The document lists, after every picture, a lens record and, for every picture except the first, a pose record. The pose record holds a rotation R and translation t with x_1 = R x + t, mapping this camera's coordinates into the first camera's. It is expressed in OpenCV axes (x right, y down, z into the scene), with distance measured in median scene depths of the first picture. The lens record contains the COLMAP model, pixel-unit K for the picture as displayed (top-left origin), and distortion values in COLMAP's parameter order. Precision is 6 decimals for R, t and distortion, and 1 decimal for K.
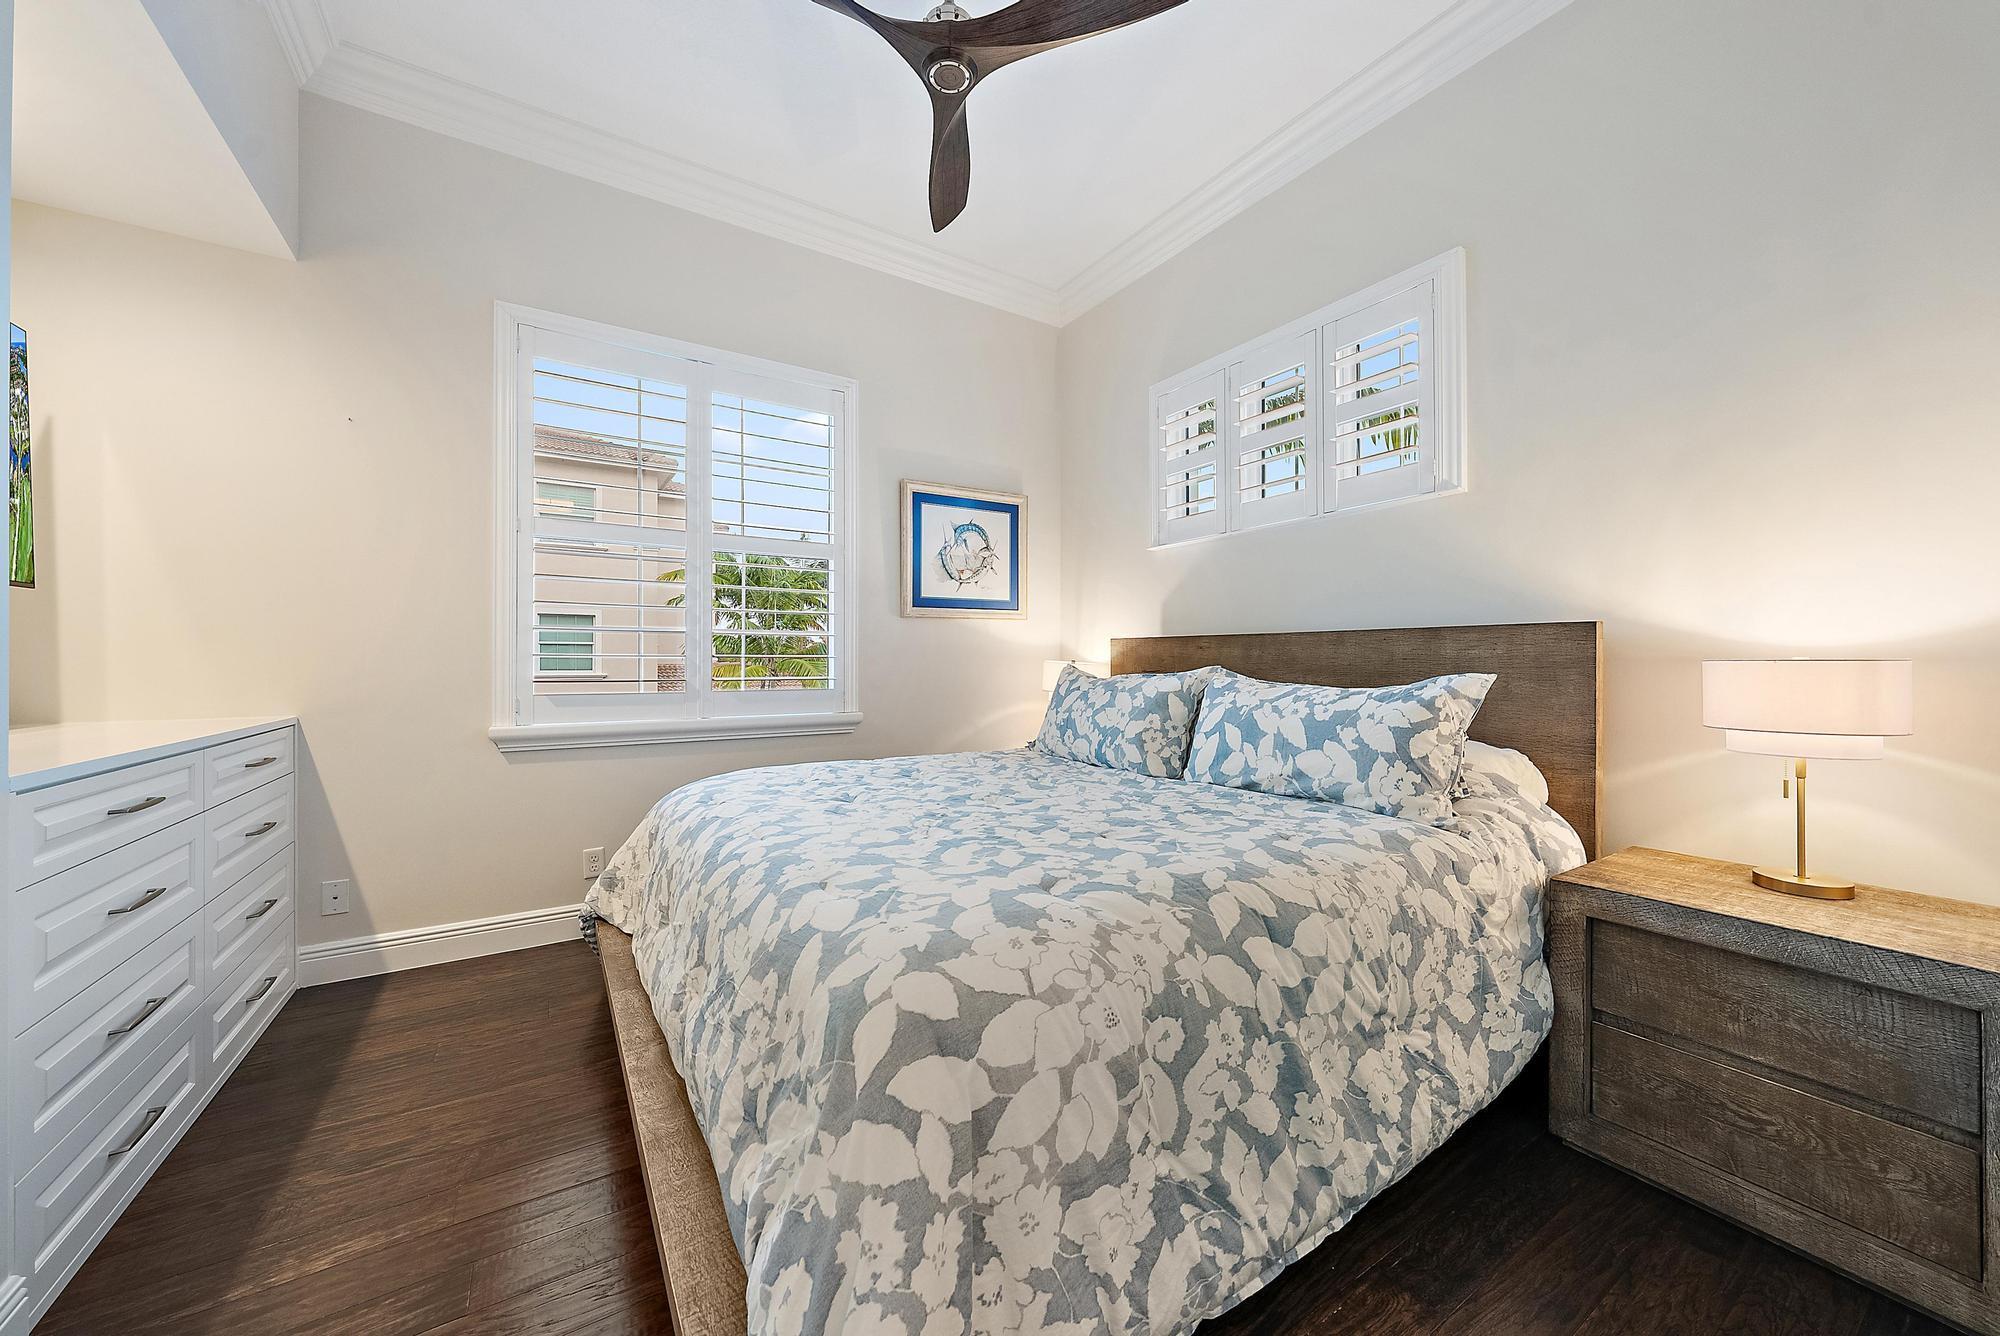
lens RADIAL K [[711.9, 0, 993.9], [0, 711.9, 666.2], [0, 0, 1]] dist [-0.014921, 0.000118]
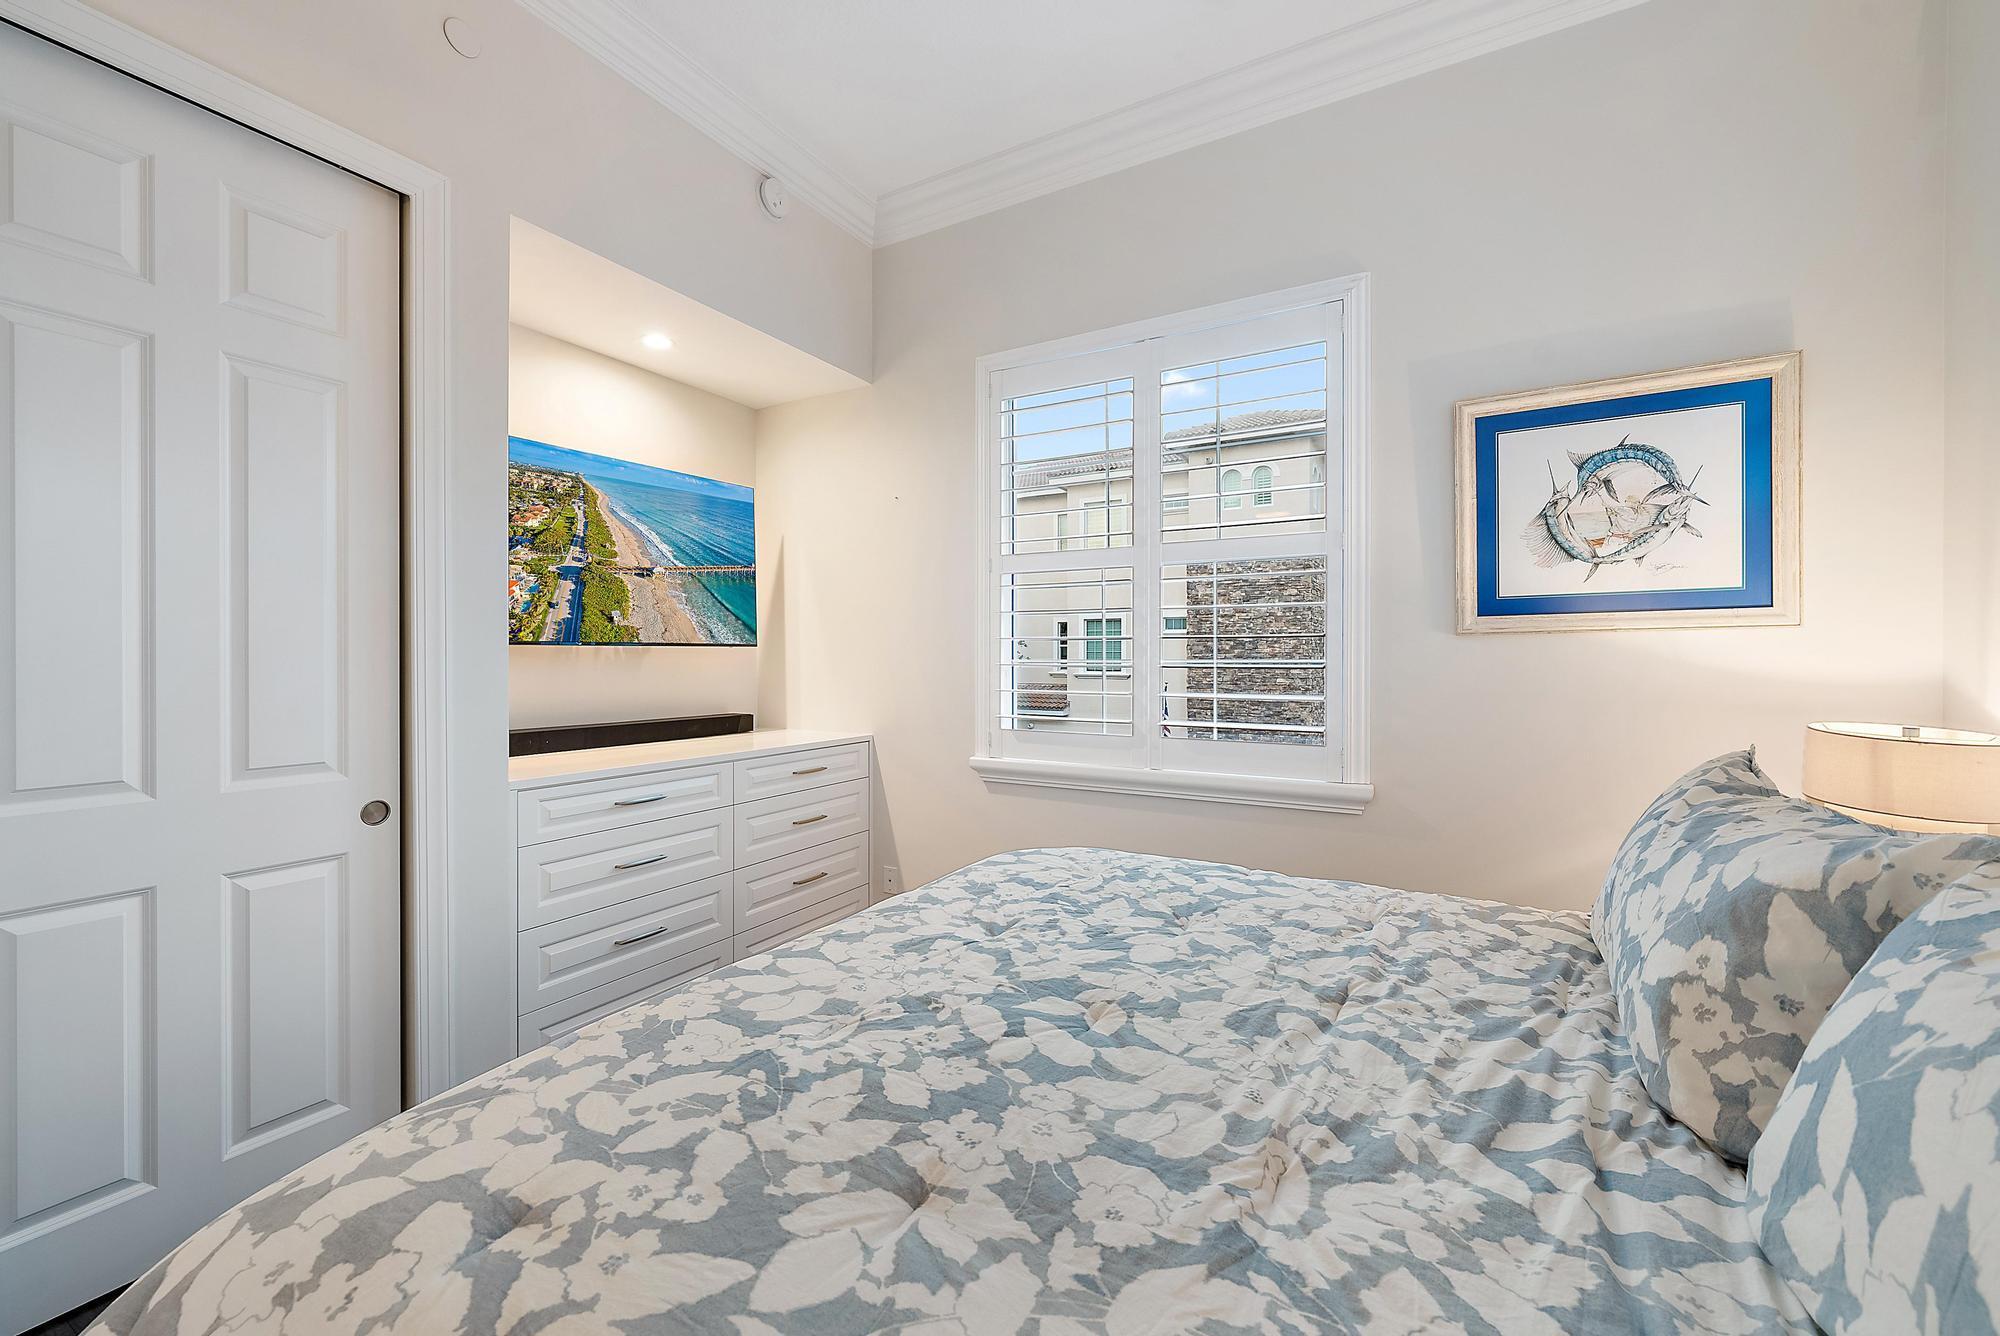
lens RADIAL K [[786.6, 0, 1001.9], [0, 786.6, 659.6], [0, 0, 1]] dist [-0.002873, 0.000586]
pose [[0.471124, 0.001893, -0.882065, 0.270554], [-0.004975, 0.999987, -0.000511, -0.045421], [0.882053, 0.004629, 0.471128, 0.352540]]
